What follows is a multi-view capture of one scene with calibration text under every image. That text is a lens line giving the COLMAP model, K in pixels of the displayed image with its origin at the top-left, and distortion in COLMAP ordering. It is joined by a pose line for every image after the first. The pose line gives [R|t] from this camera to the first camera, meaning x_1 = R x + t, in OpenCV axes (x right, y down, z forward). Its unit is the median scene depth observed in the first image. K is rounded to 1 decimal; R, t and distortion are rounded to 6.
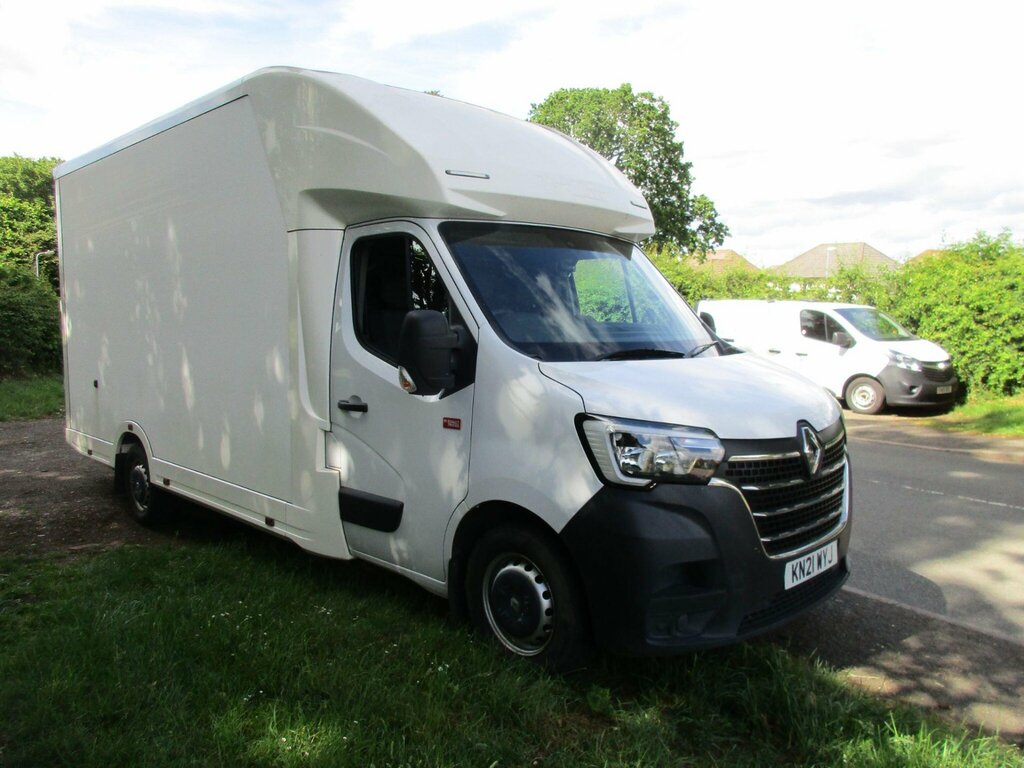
lens RADIAL K [[769.7, 0, 504.7], [0, 769.7, 395.9], [0, 0, 1]] dist [0.009128, -0.012835]
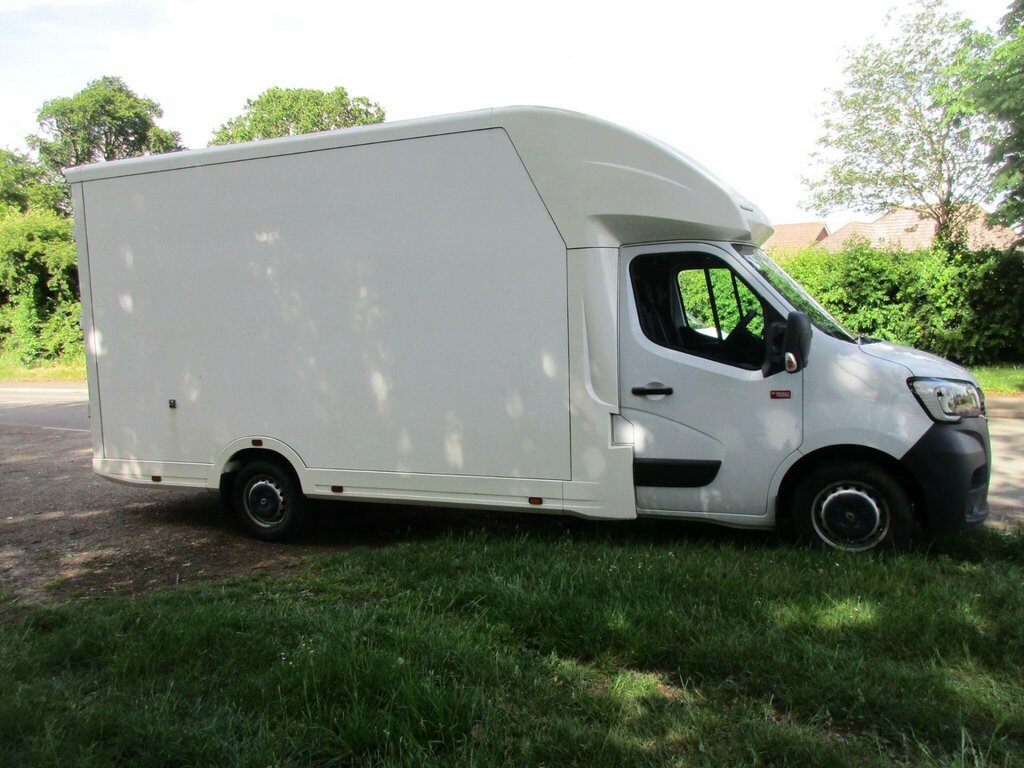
lens RADIAL K [[769.7, 0, 510.2], [0, 769.7, 387.4], [0, 0, 1]] dist [0.009128, -0.012835]
pose [[0.915047, -0.069012, 0.397400, -1.008390], [0.073484, 0.997288, 0.003984, -0.016125], [-0.396597, 0.025557, 0.917637, -0.051170]]
